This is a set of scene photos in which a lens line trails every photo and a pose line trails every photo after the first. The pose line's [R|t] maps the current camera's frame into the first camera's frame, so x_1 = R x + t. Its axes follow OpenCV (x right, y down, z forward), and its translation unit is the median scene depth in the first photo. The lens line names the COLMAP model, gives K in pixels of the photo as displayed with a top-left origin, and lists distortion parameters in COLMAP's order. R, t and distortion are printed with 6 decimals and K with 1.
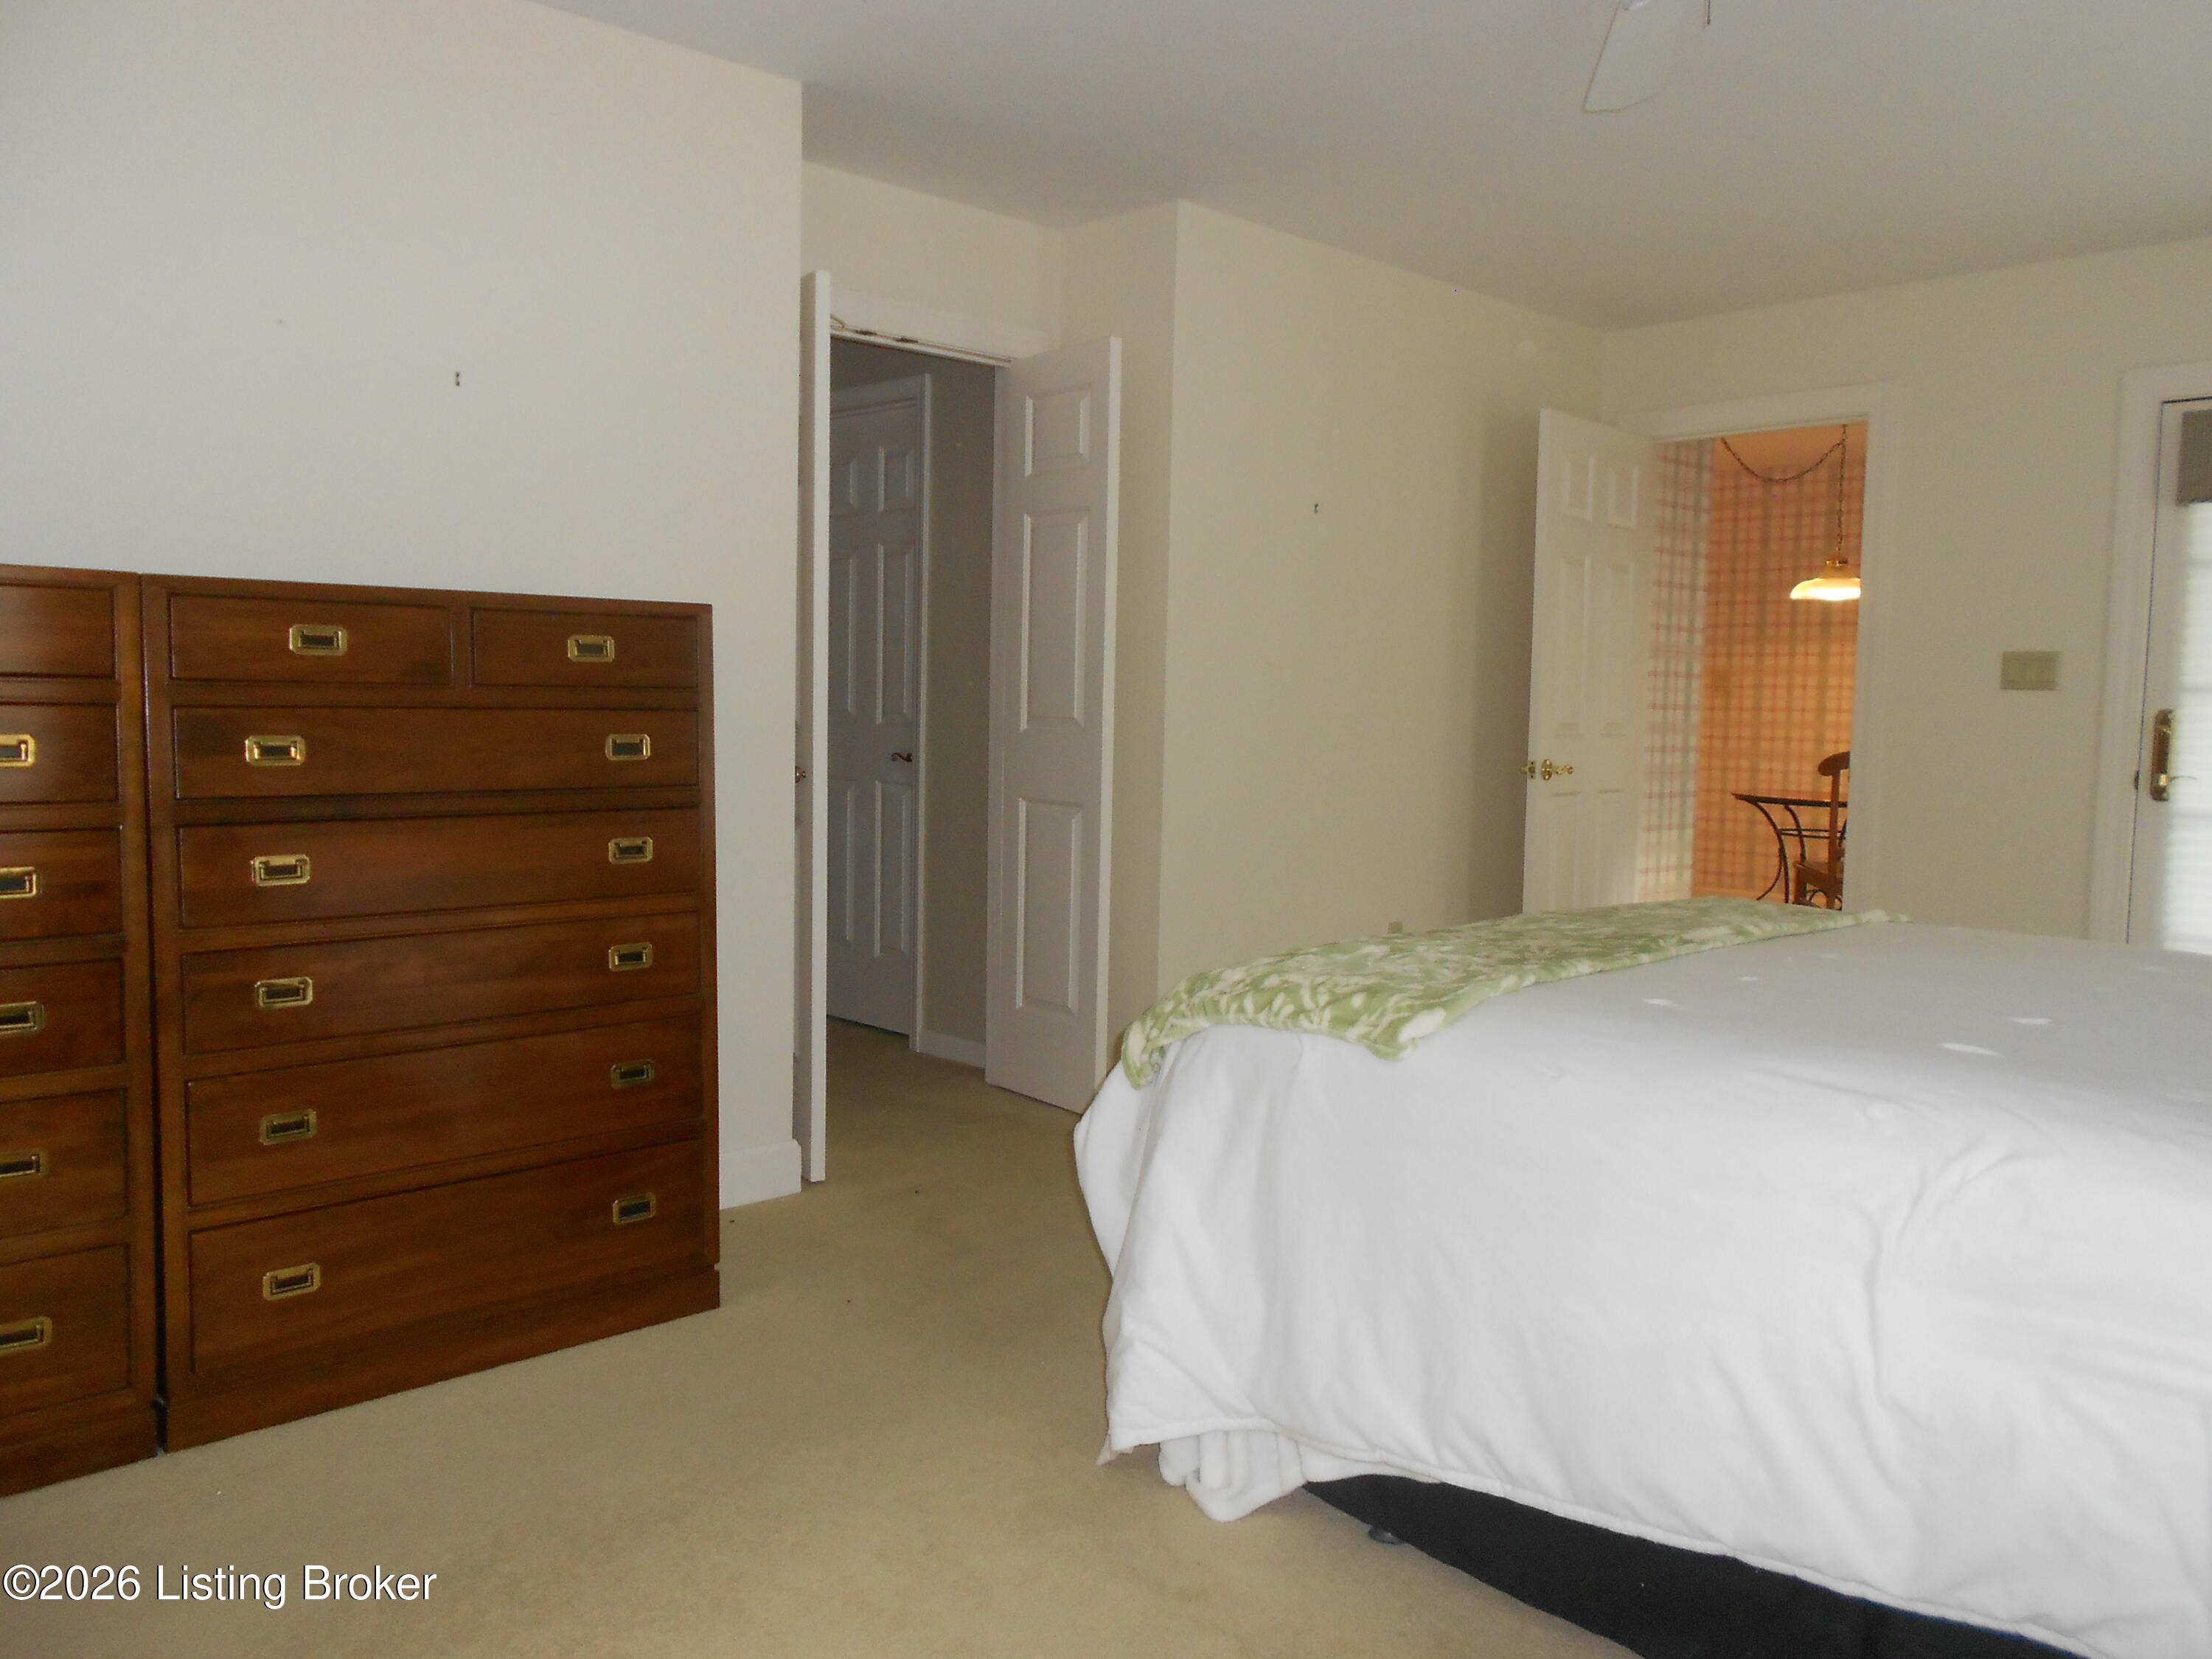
lens RADIAL K [[1704.4, 0, 1140.0], [0, 1704.4, 831.3], [0, 0, 1]] dist [0.007411, -0.021052]
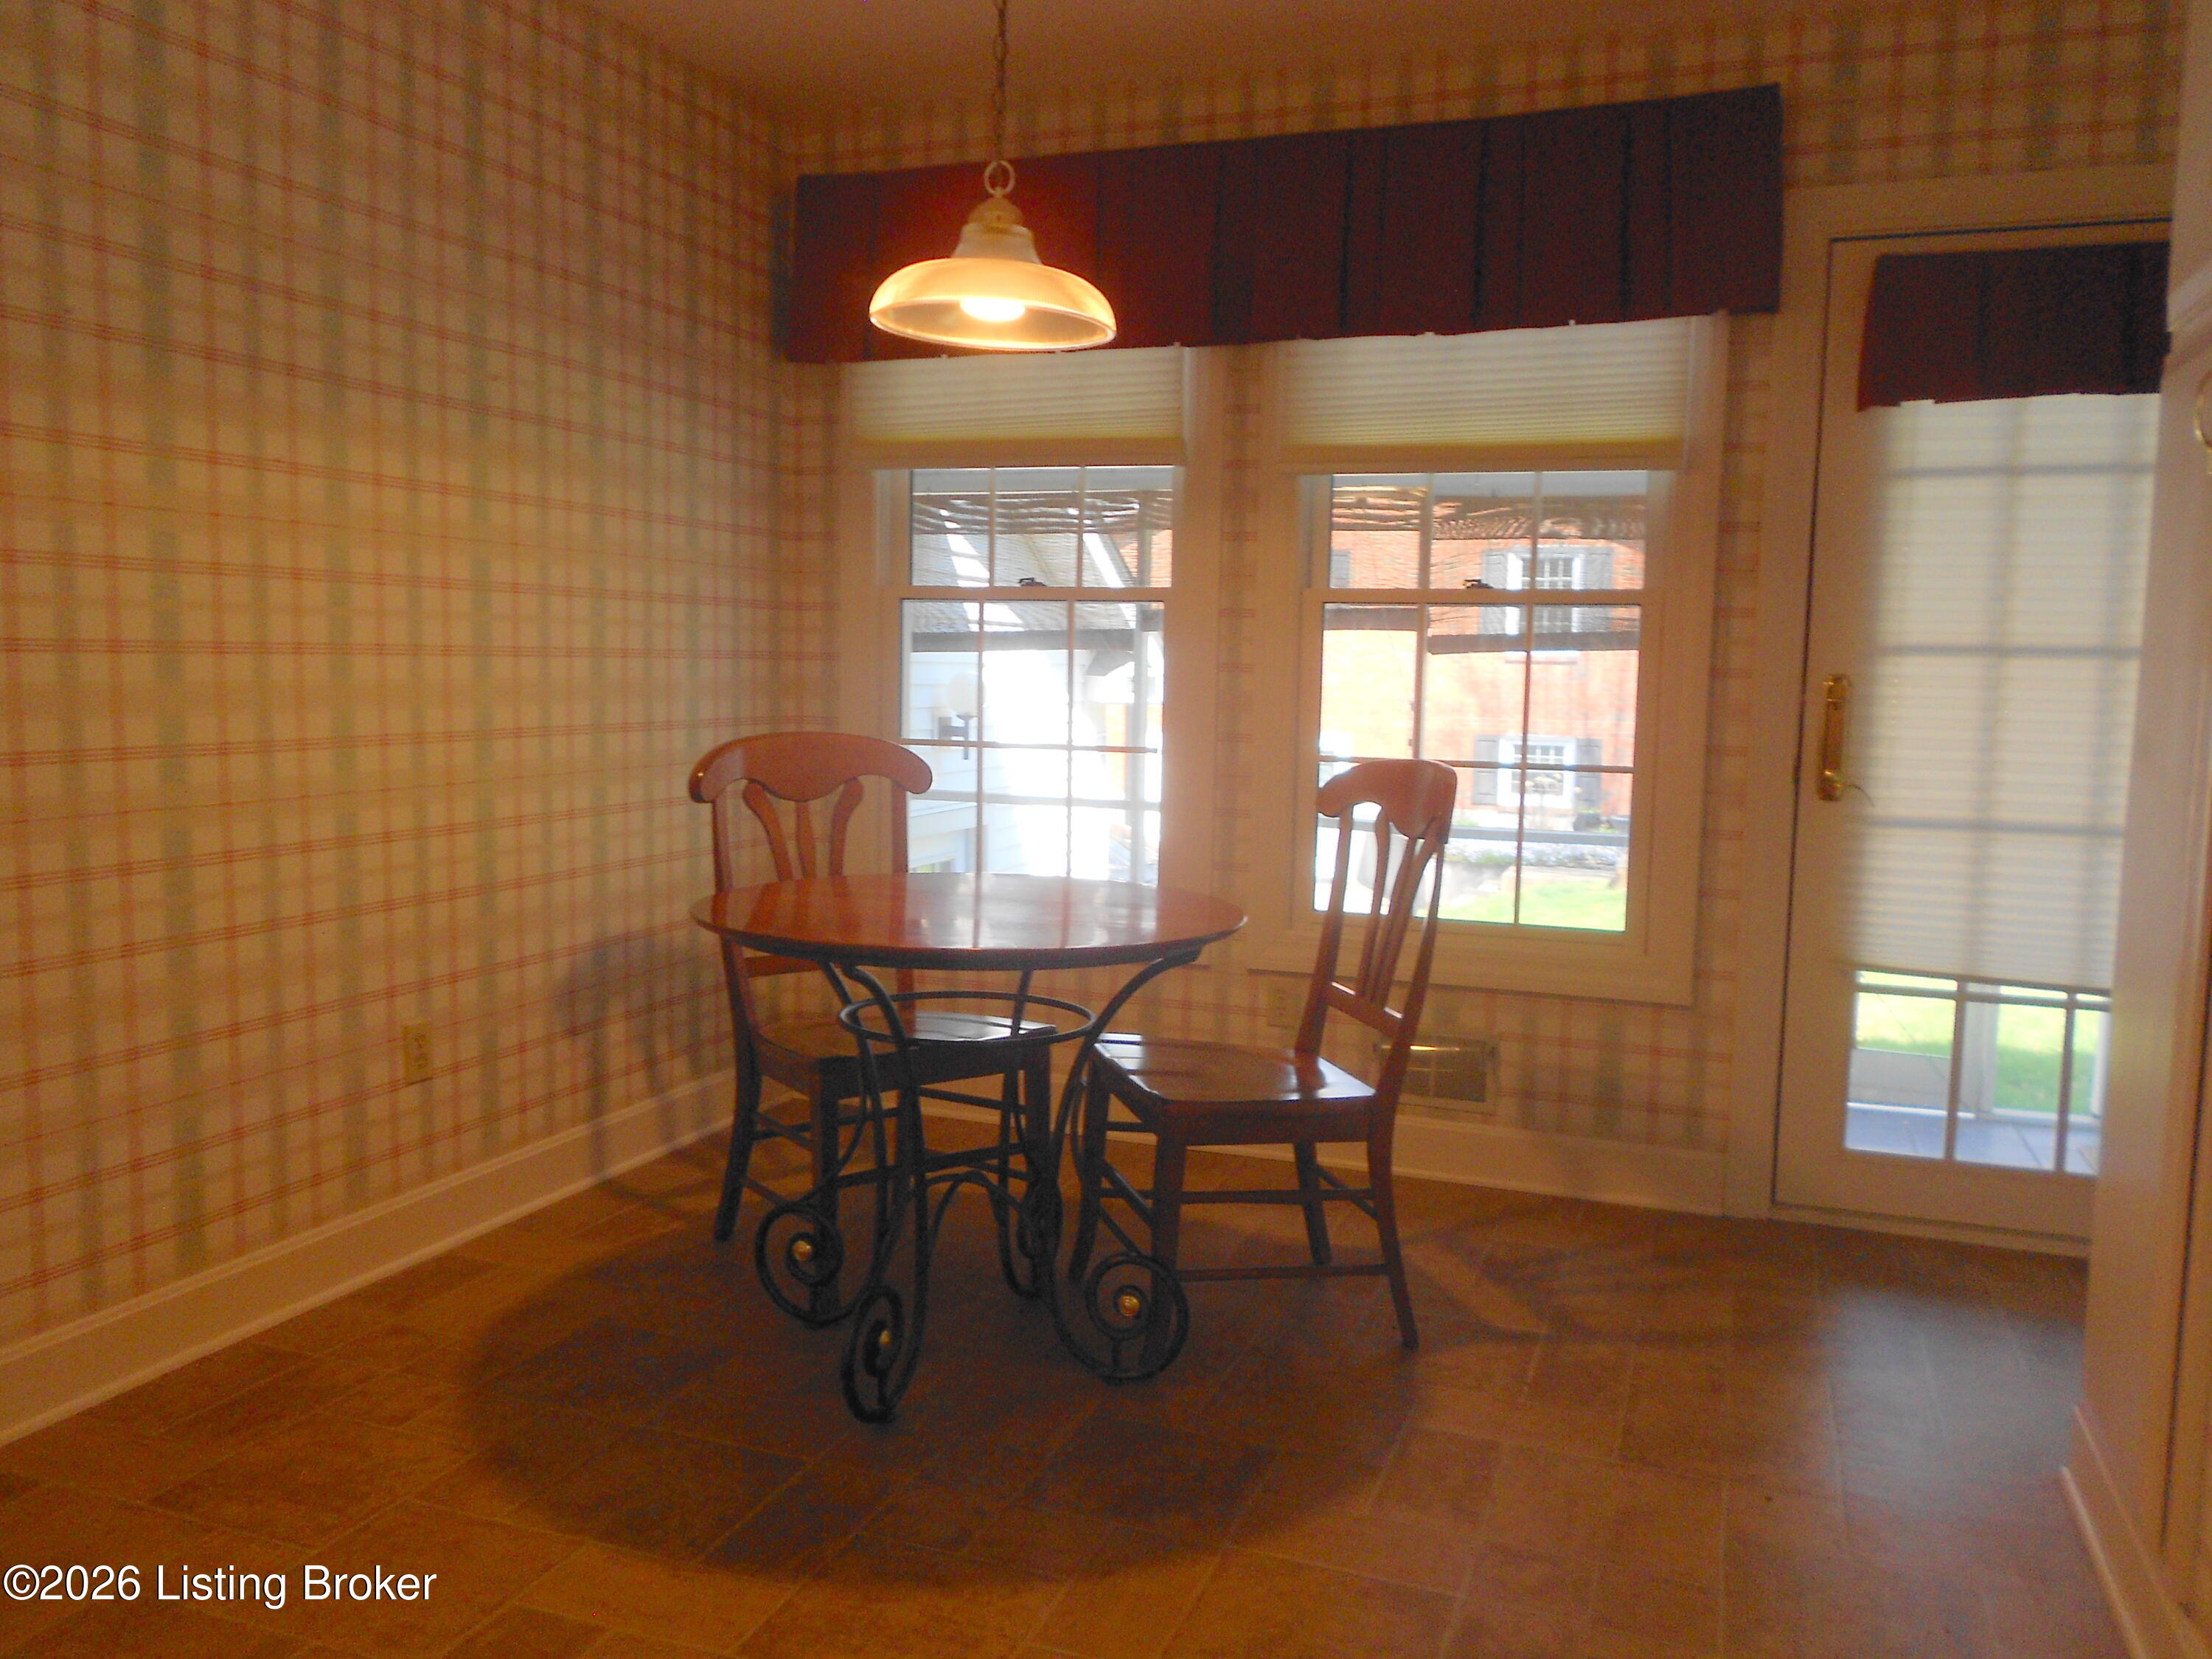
lens RADIAL K [[1704.4, 0, 1140.0], [0, 1704.4, 831.3], [0, 0, 1]] dist [0.007411, -0.021052]
pose [[-0.402629, -0.125390, 0.906734, 0.039149], [0.036973, 0.987537, 0.152981, -0.079478], [-0.914616, 0.095119, -0.392975, 0.978386]]
